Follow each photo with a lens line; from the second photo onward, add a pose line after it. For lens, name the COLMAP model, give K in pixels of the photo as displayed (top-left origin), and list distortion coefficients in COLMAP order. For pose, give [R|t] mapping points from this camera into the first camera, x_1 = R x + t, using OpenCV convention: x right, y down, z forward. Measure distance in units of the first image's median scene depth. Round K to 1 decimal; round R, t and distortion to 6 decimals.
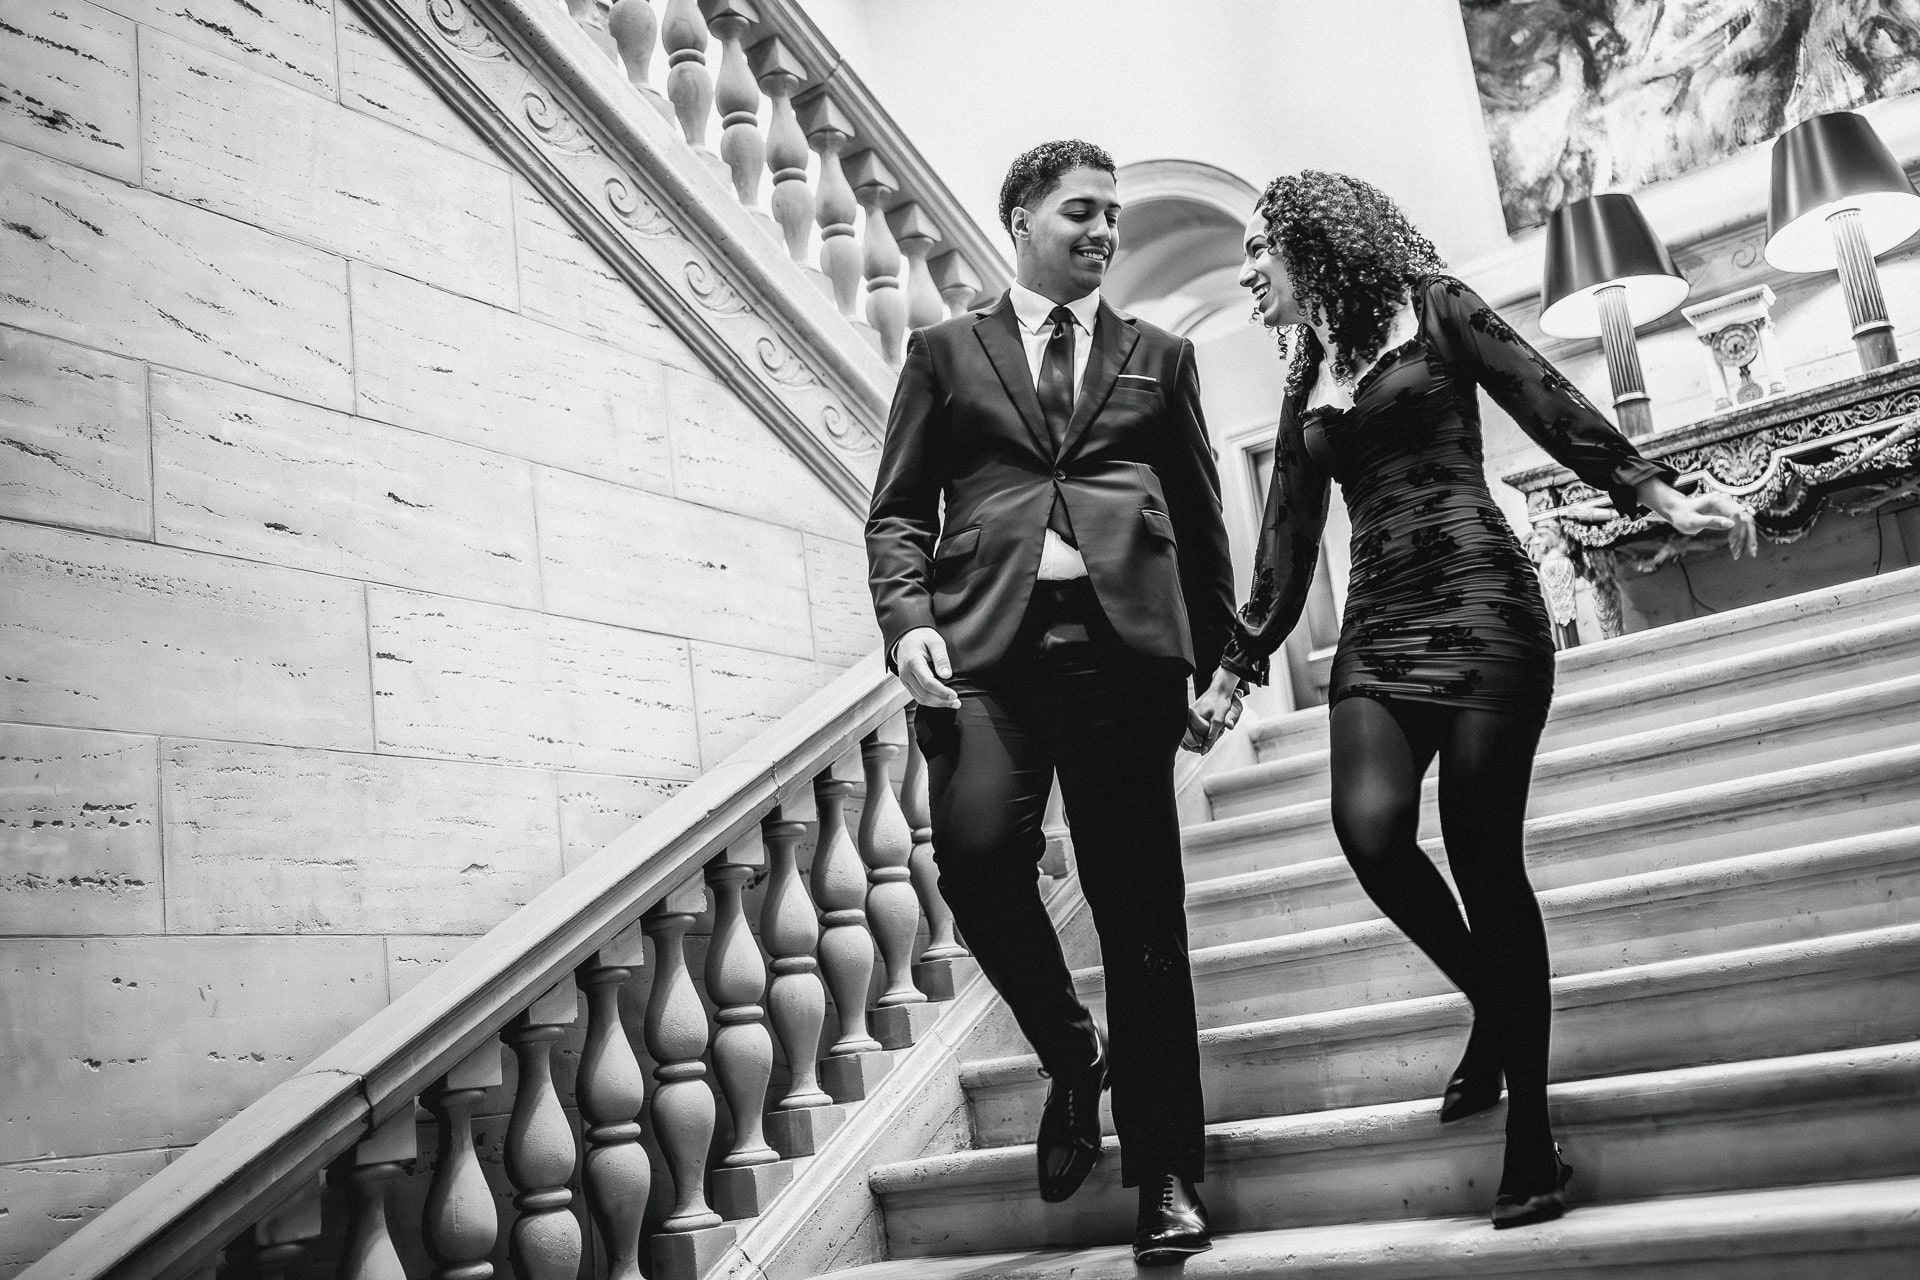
lens RADIAL K [[1961.6, 0, 958.6], [0, 1961.6, 638.8], [0, 0, 1]] dist [-0.002766, 0.000000]
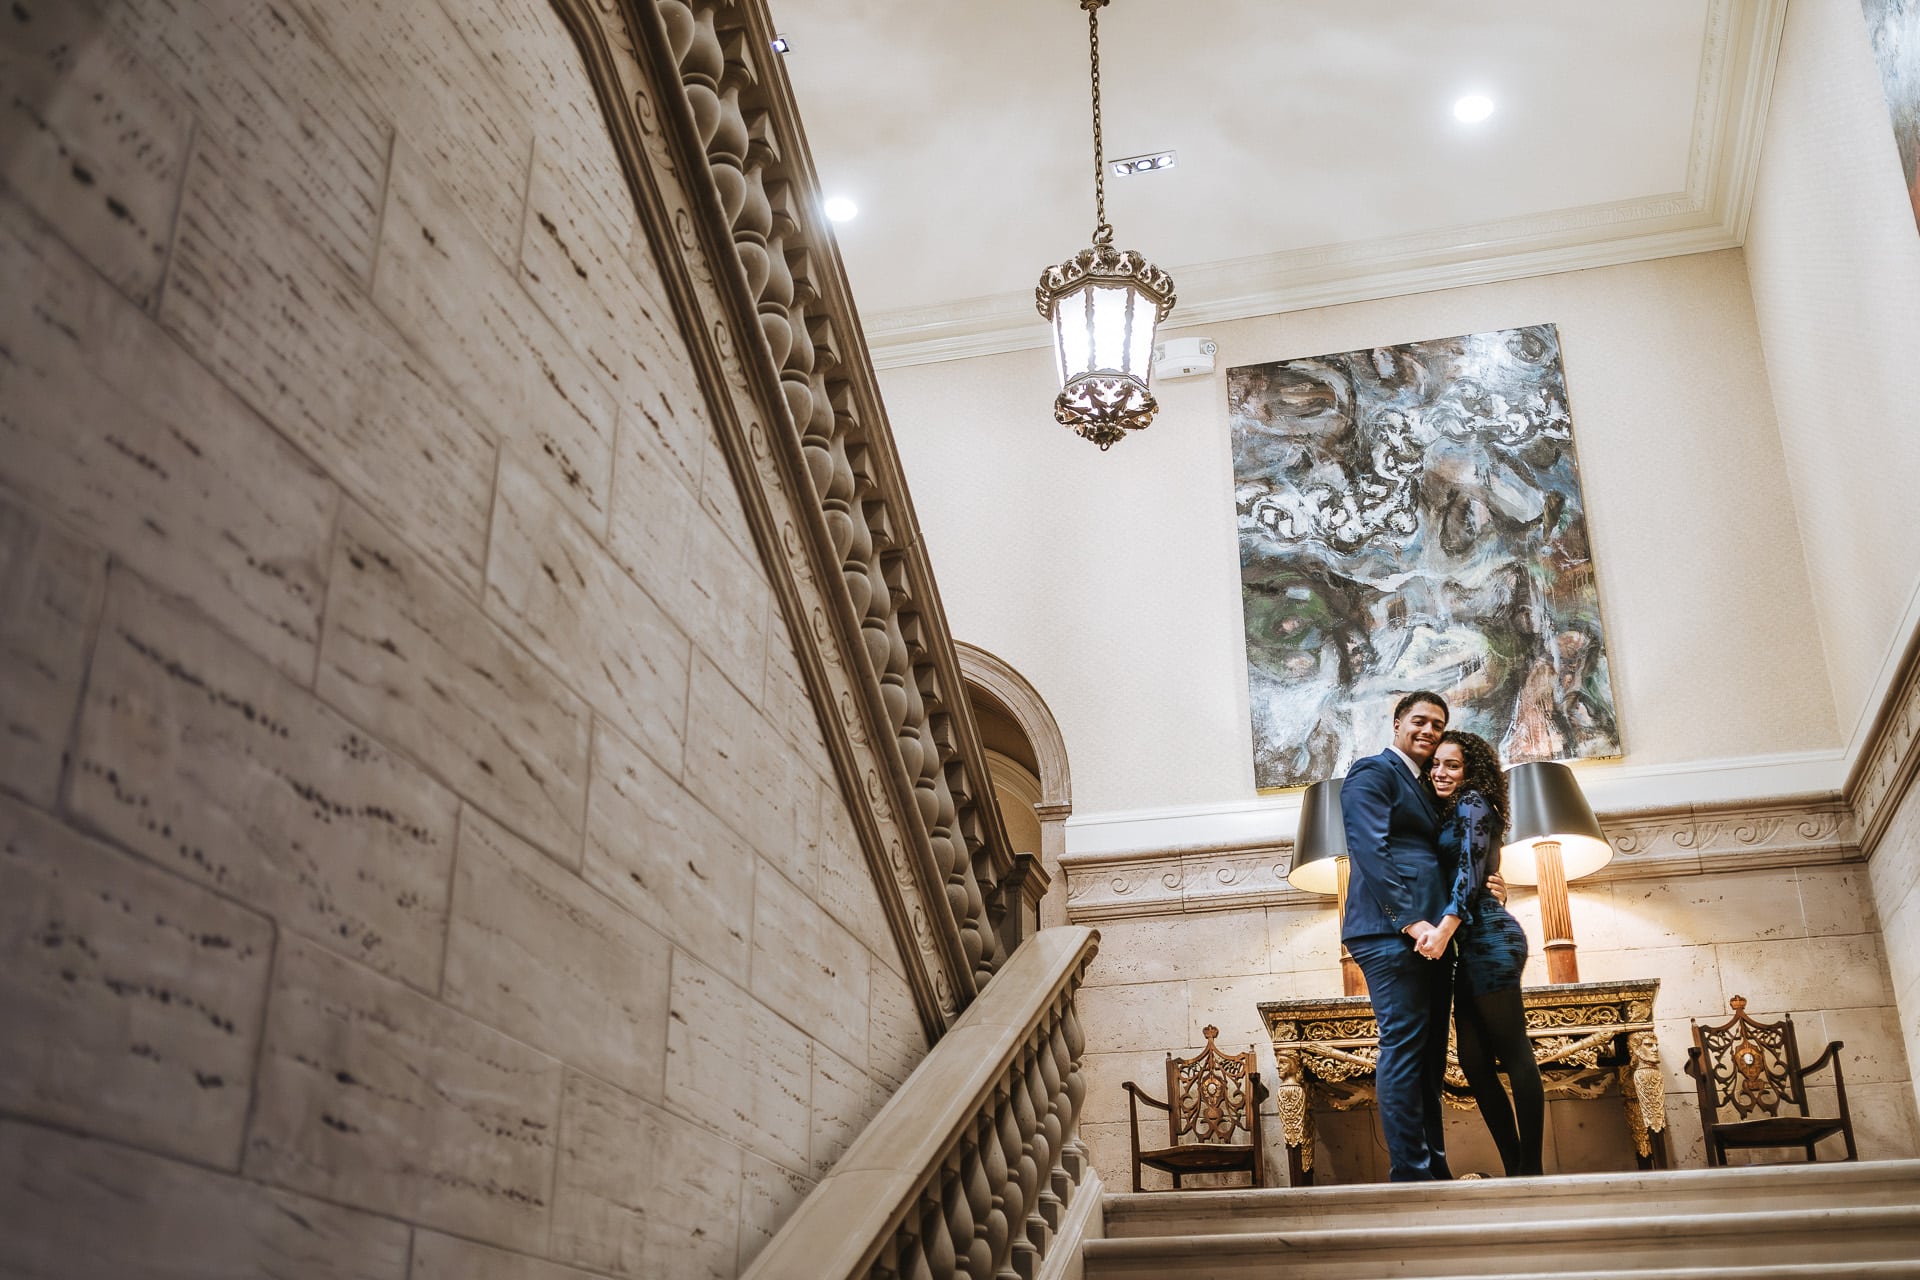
lens RADIAL K [[1961.6, 0, 964.3], [0, 1961.6, 637.2], [0, 0, 1]] dist [-0.002766, 0.000000]
pose [[0.929516, 0.254648, 0.266748, -0.225898], [-0.192648, 0.952073, -0.237580, 0.017118], [-0.314462, 0.169446, 0.934024, -0.035968]]
